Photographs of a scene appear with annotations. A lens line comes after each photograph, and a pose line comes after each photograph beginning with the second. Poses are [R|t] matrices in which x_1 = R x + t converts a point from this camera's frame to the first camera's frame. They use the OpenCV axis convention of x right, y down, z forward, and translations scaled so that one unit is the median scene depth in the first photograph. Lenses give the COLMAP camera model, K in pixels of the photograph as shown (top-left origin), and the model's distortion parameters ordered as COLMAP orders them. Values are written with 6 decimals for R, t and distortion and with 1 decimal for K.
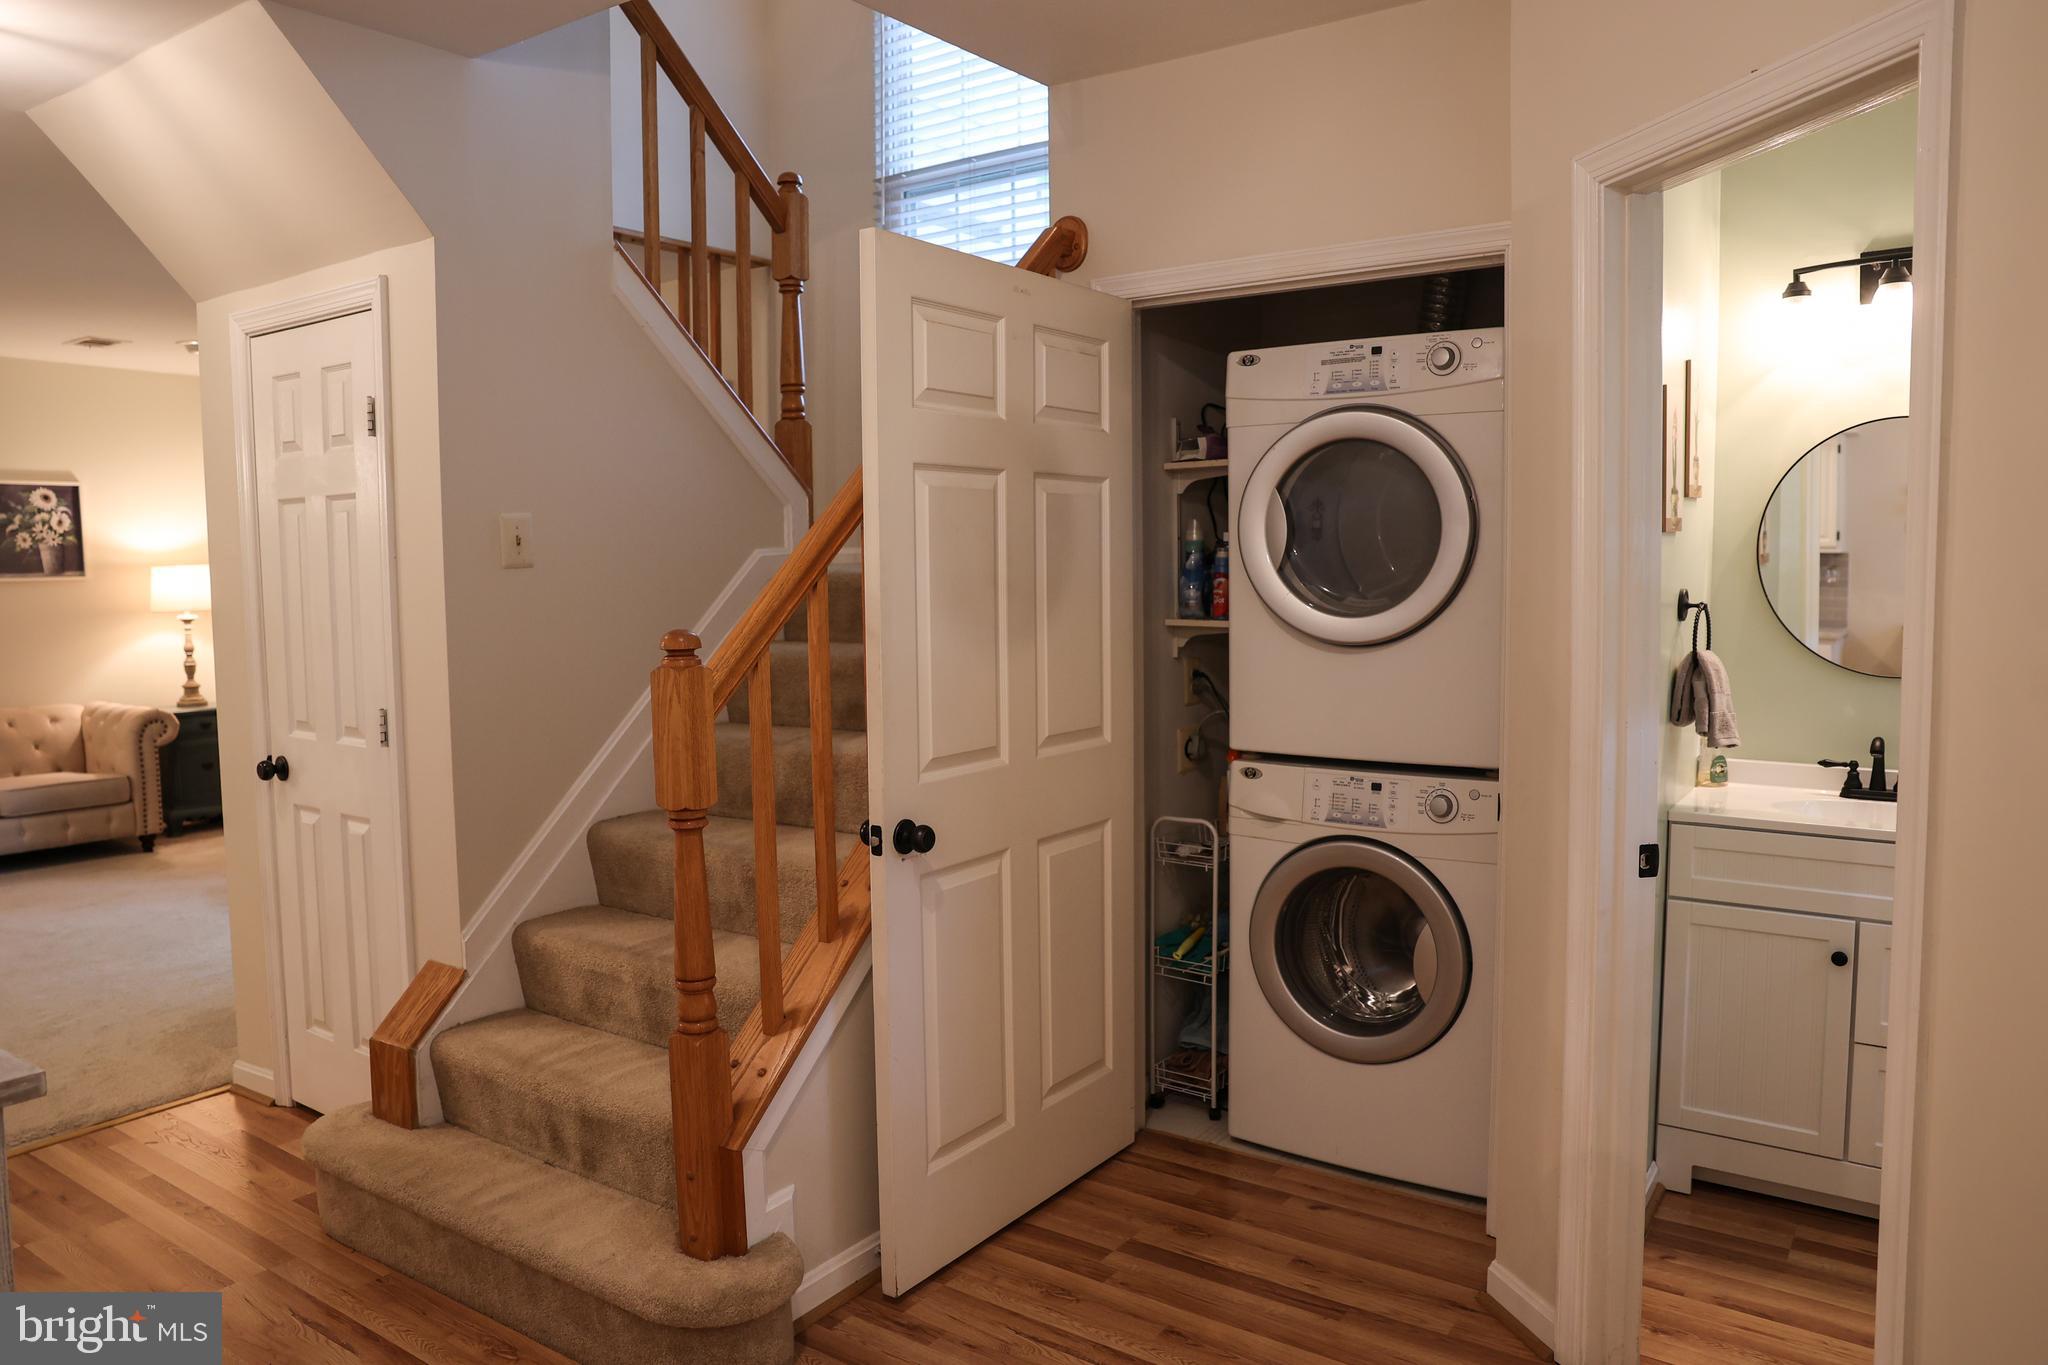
lens RADIAL K [[1398.8, 0, 1023.2], [0, 1398.8, 677.1], [0, 0, 1]] dist [0.000359, -0.000007]
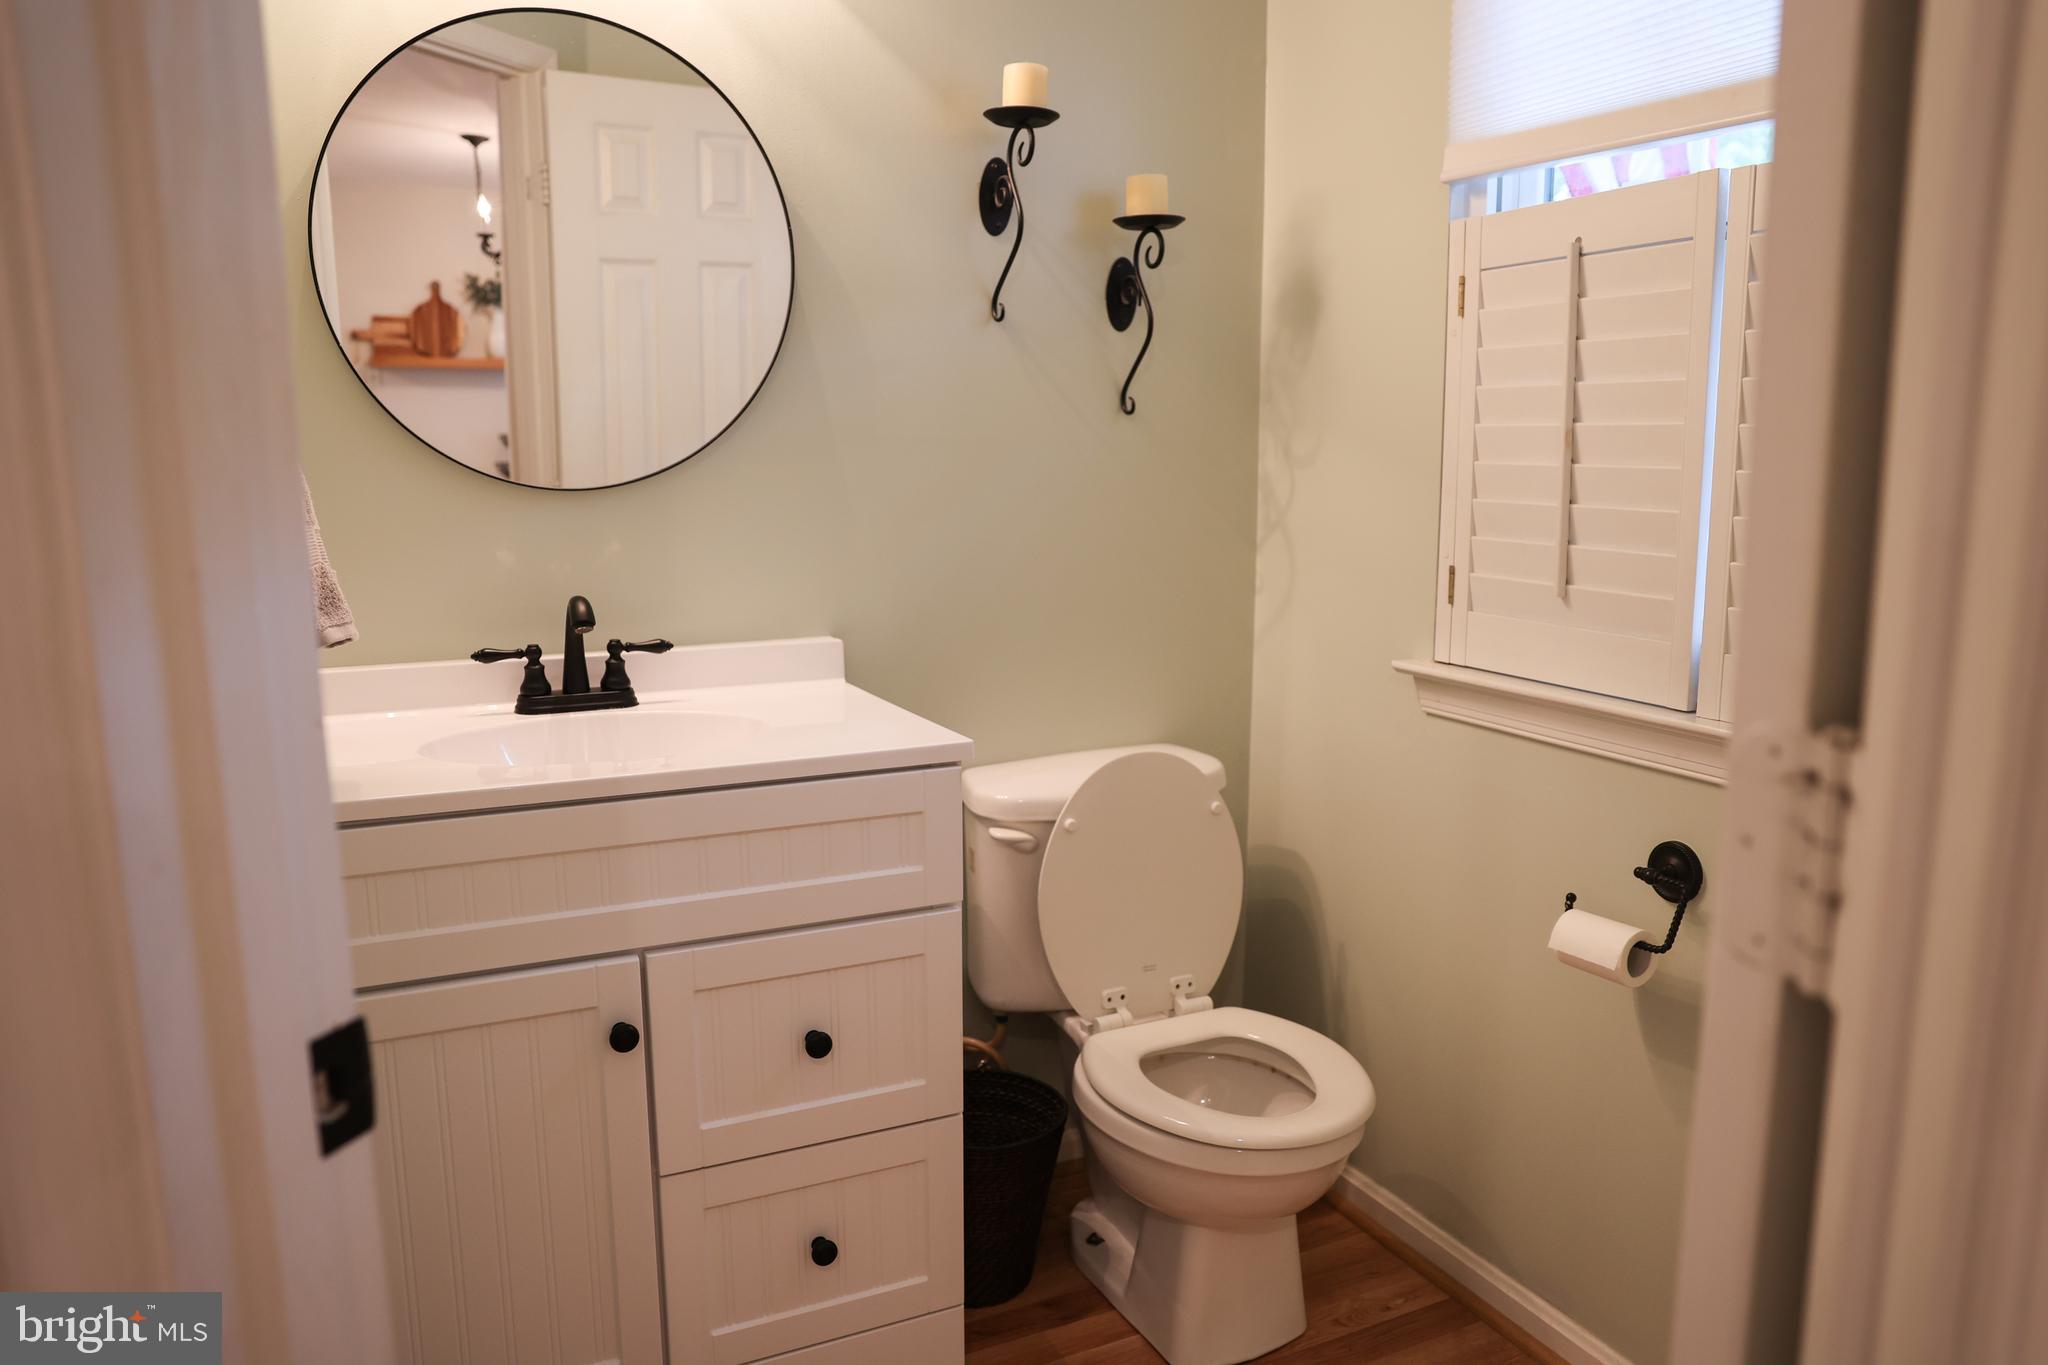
lens RADIAL K [[1398.8, 0, 1023.9], [0, 1398.8, 676.9], [0, 0, 1]] dist [0.000359, -0.000007]
pose [[0.497375, -0.134891, 0.856984, 0.217245], [0.071684, 0.990850, 0.114358, 0.023241], [-0.864569, 0.004553, 0.502494, 0.558522]]
